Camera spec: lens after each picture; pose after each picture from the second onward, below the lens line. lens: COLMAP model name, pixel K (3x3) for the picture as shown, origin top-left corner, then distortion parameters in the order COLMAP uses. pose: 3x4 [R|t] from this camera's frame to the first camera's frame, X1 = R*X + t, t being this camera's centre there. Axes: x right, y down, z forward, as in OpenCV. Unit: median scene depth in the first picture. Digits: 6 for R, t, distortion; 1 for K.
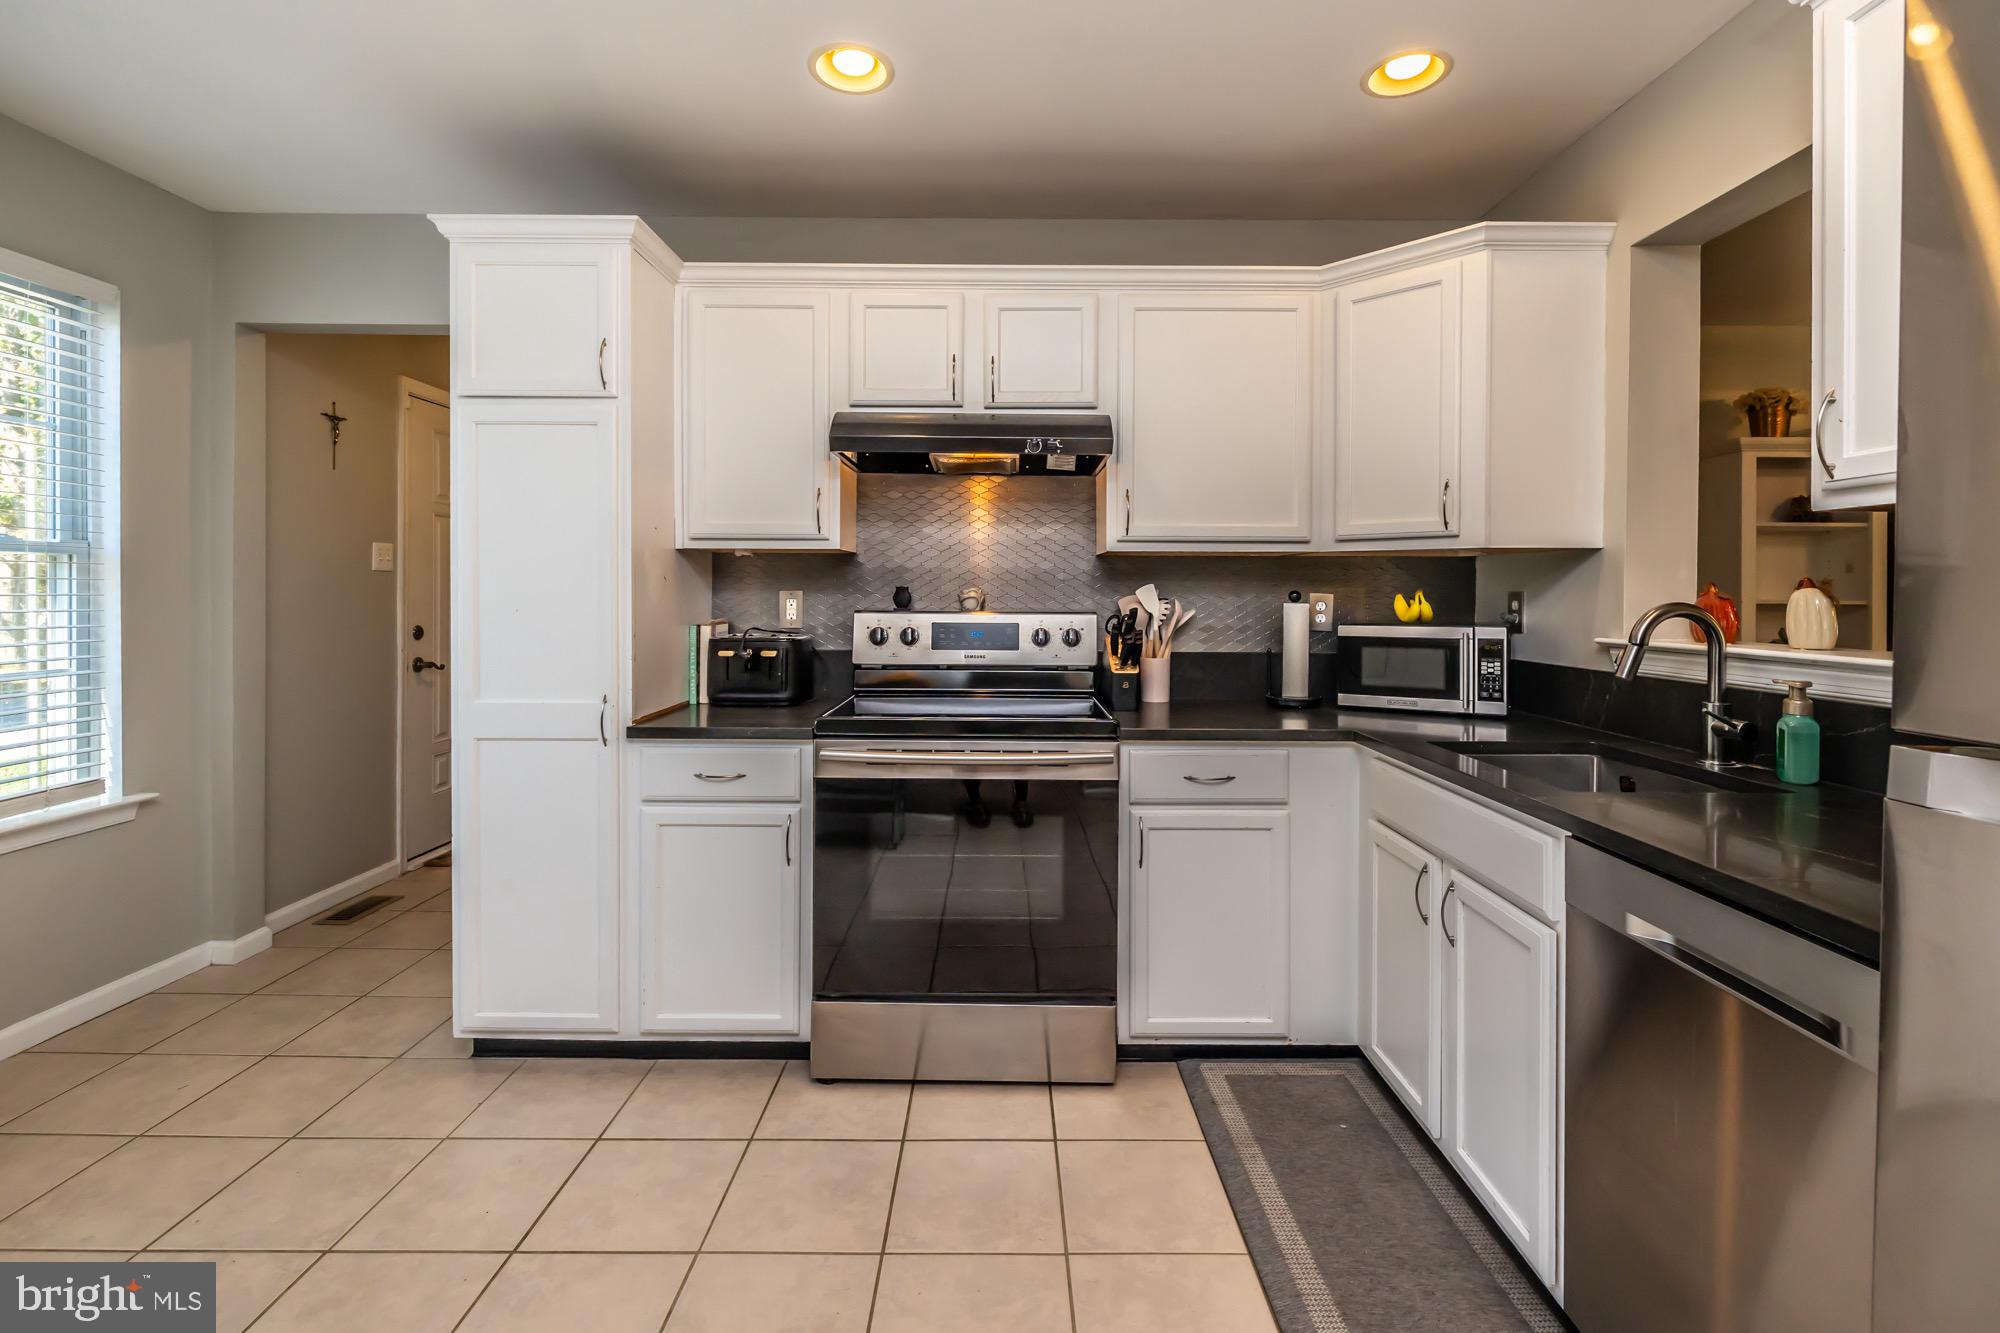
lens RADIAL K [[869.9, 0, 1007.7], [0, 869.9, 599.8], [0, 0, 1]] dist [-0.001092, -0.000001]
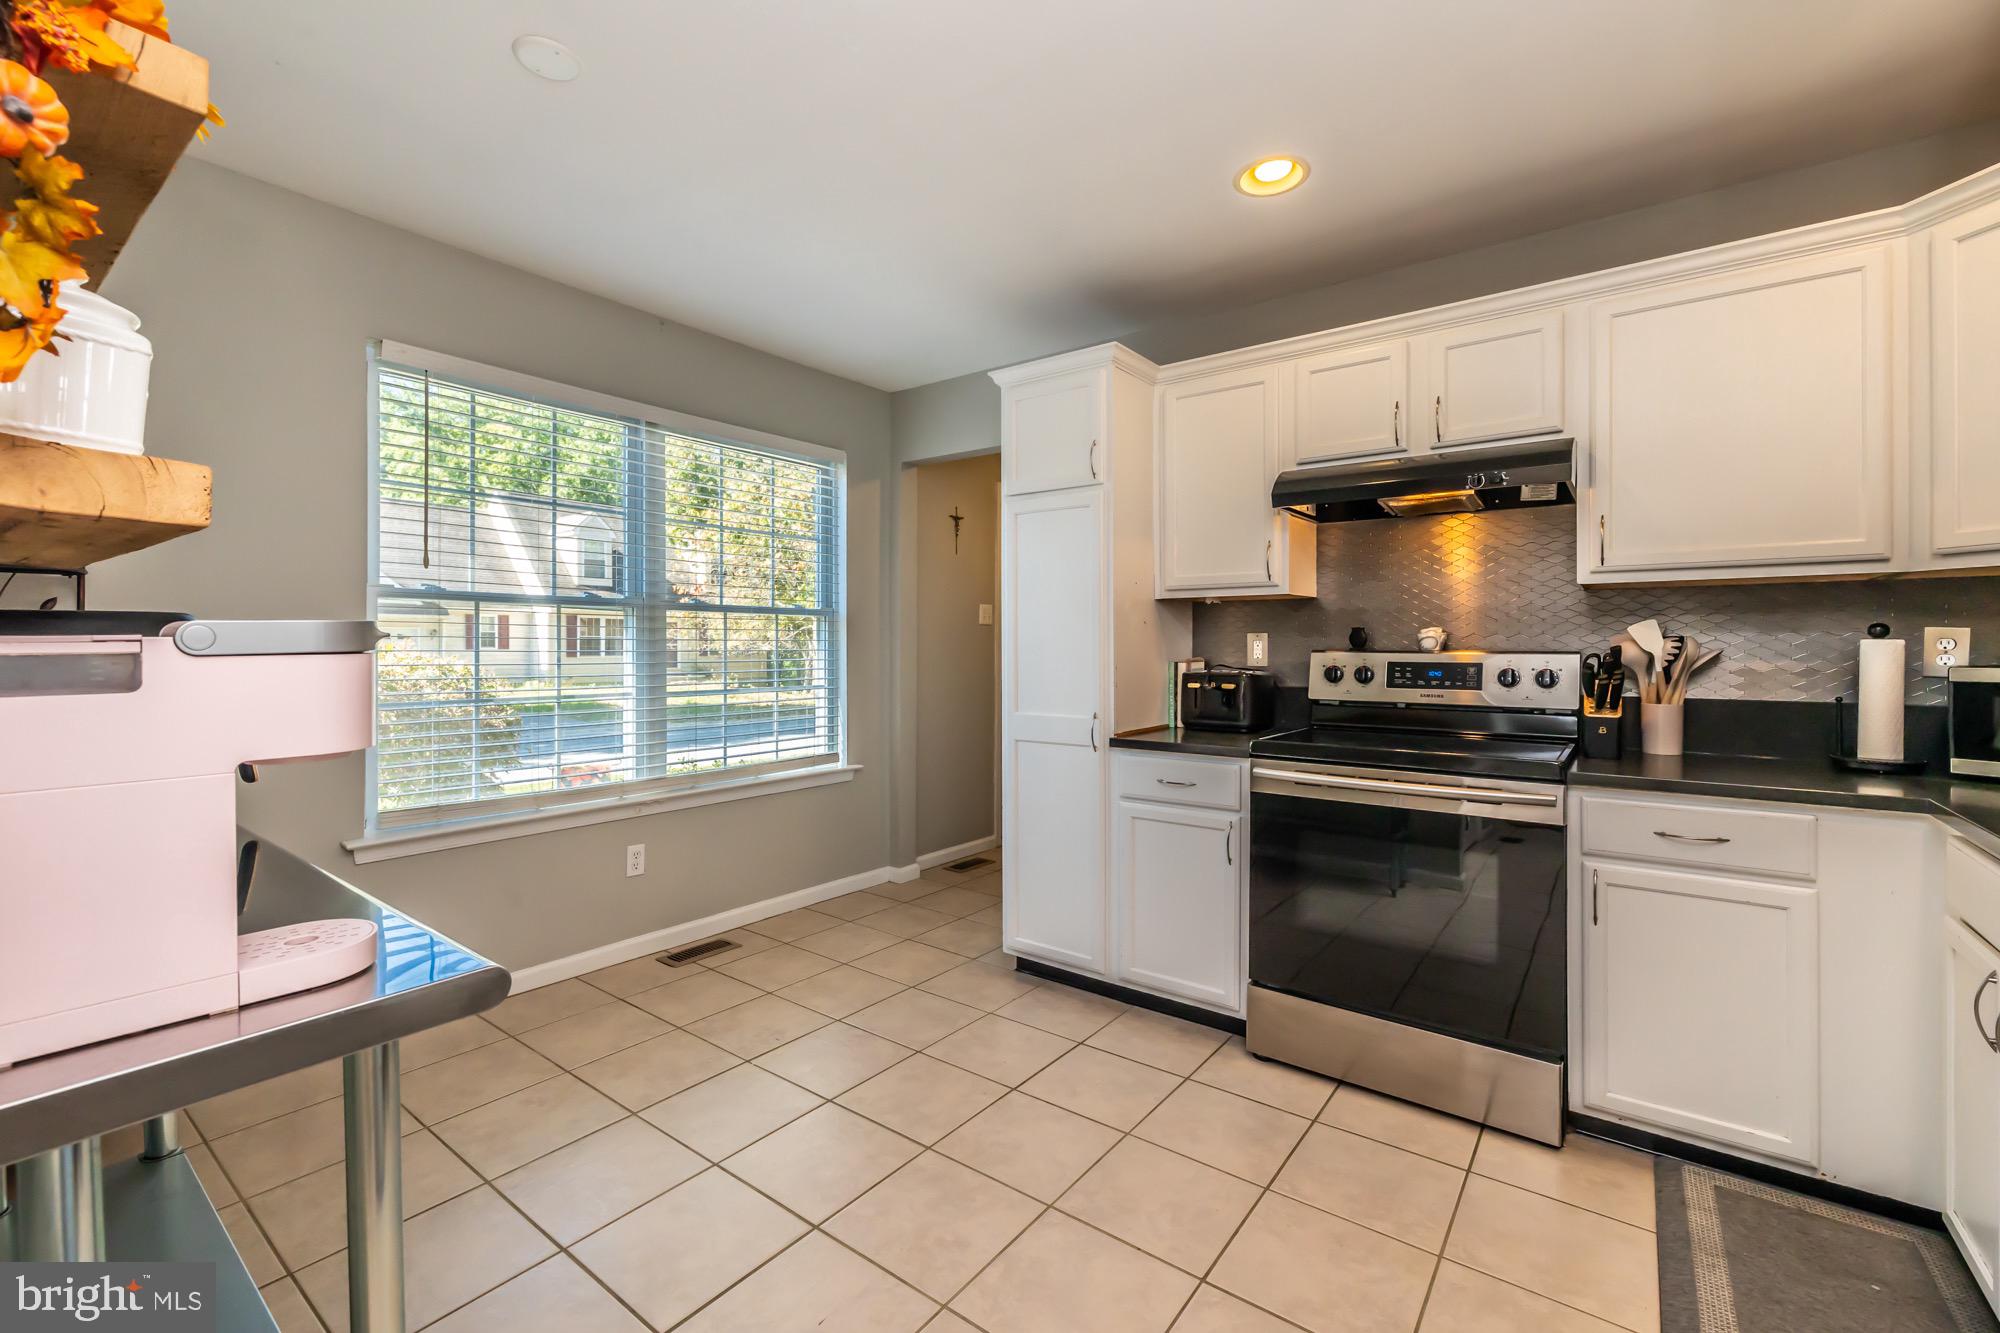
lens RADIAL K [[848.8, 0, 1001.3], [0, 848.8, 640.5], [0, 0, 1]] dist [-0.000221, 0.000042]
pose [[0.795732, -0.008227, -0.605593, 0.173449], [-0.000455, 0.999899, -0.014182, 0.017199], [0.605648, 0.011561, 0.795648, -0.088740]]
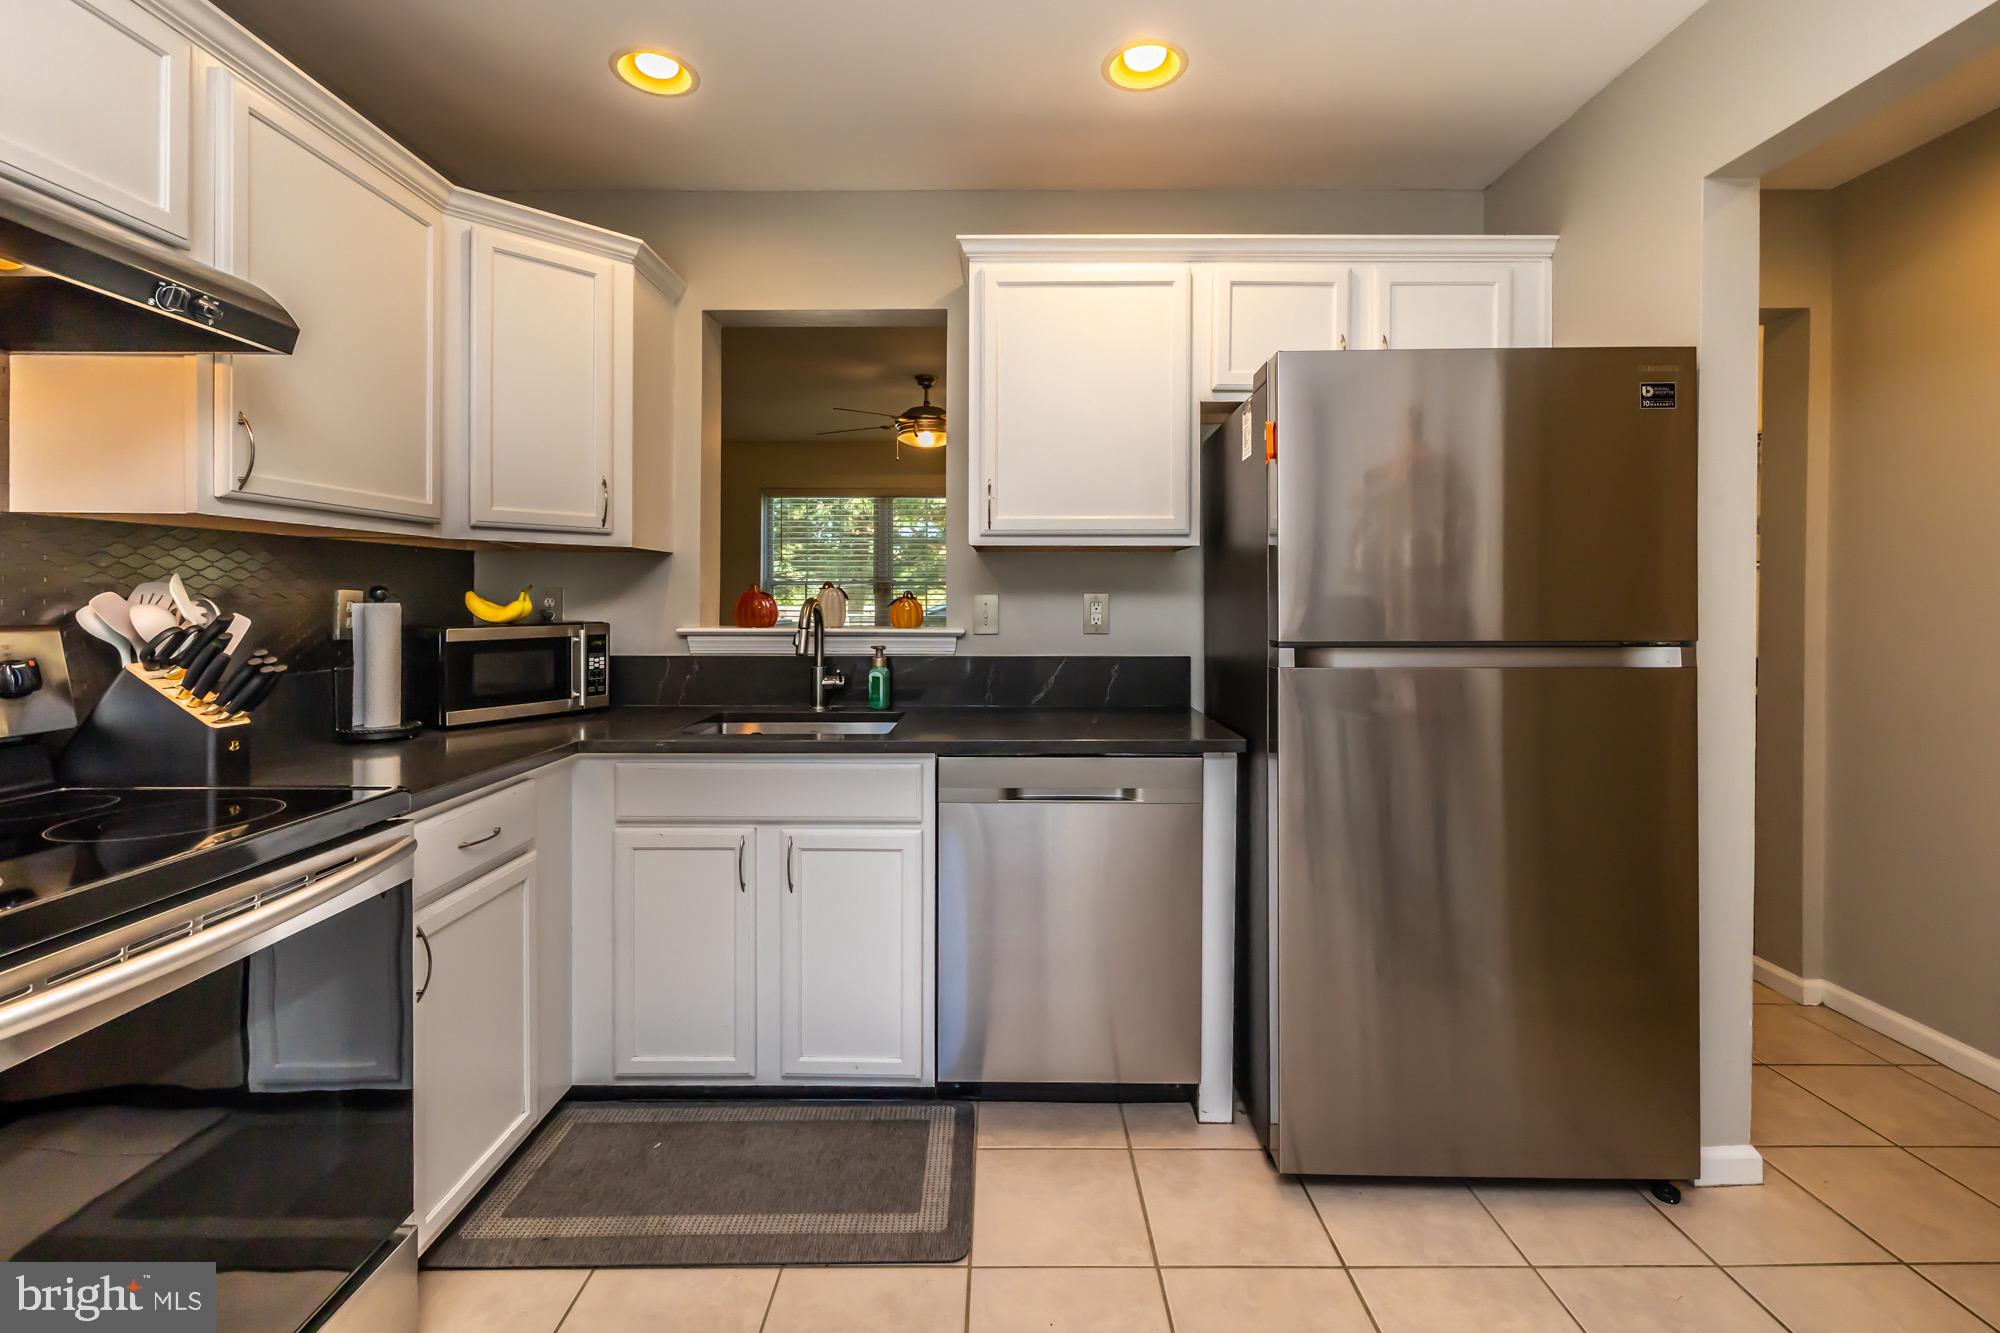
lens RADIAL K [[866.9, 0, 998.0], [0, 866.9, 606.6], [0, 0, 1]] dist [-0.001189, -0.000071]
pose [[0.005770, -0.008613, 0.999946, -0.436600], [0.004285, 0.999954, 0.008589, 0.004091], [-0.999974, 0.004236, 0.005807, 0.479656]]
